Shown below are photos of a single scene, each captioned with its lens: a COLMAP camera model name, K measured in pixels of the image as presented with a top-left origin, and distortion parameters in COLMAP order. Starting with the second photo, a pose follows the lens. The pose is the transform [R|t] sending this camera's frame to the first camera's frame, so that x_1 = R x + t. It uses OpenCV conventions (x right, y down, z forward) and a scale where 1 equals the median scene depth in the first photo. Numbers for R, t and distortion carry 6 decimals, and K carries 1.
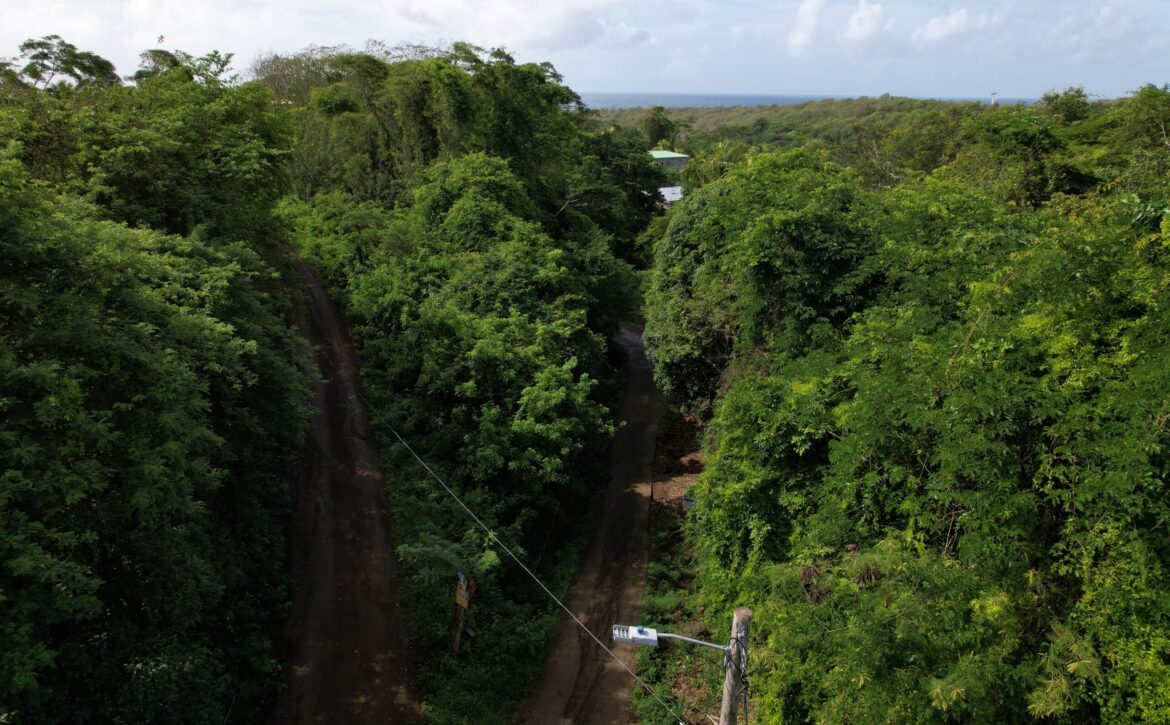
lens RADIAL K [[743.7, 0, 585.4], [0, 743.7, 358.3], [0, 0, 1]] dist [-0.043761, 0.001254]
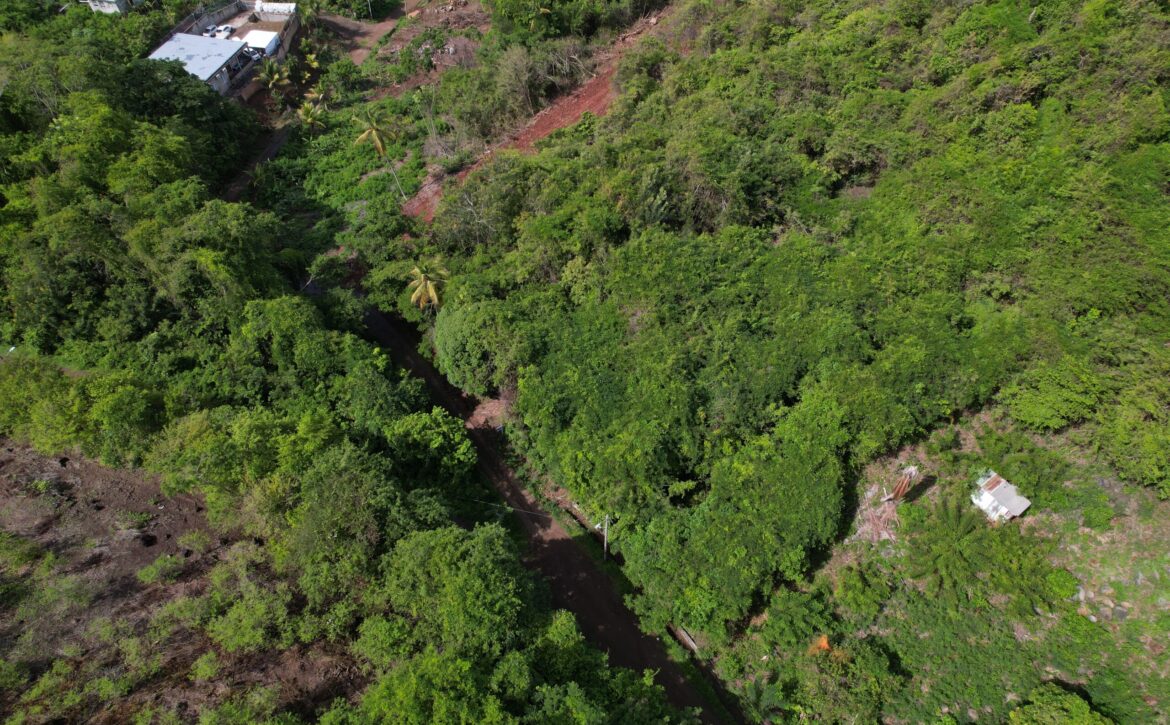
lens RADIAL K [[743.7, 0, 585.4], [0, 743.7, 358.3], [0, 0, 1]] dist [-0.043761, 0.001254]
pose [[0.720892, -0.541442, 0.432615, -0.767361], [0.236913, 0.779140, 0.580356, -1.740476], [-0.651297, -0.315882, 0.689950, -1.159477]]
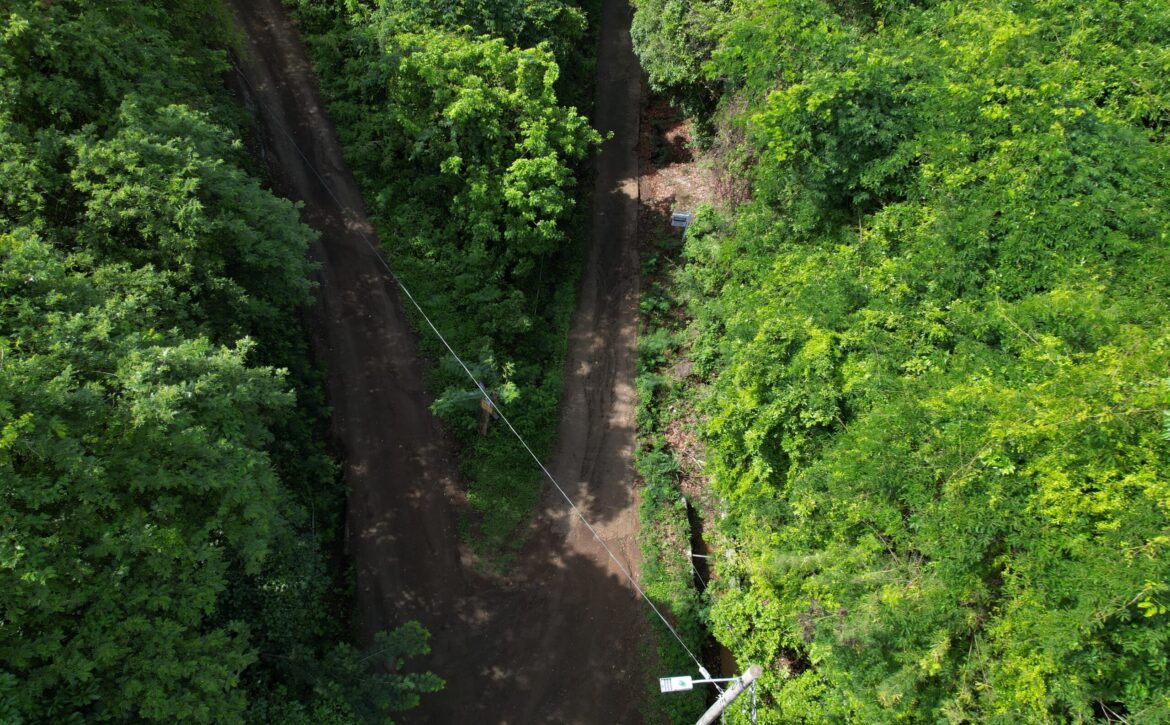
lens RADIAL K [[743.7, 0, 585.4], [0, 743.7, 358.3], [0, 0, 1]] dist [-0.043761, 0.001254]
pose [[0.997646, -0.060761, 0.031800, -0.035593], [0.029620, 0.799988, 0.599284, -0.309525], [-0.061853, -0.596931, 0.799905, 0.091480]]
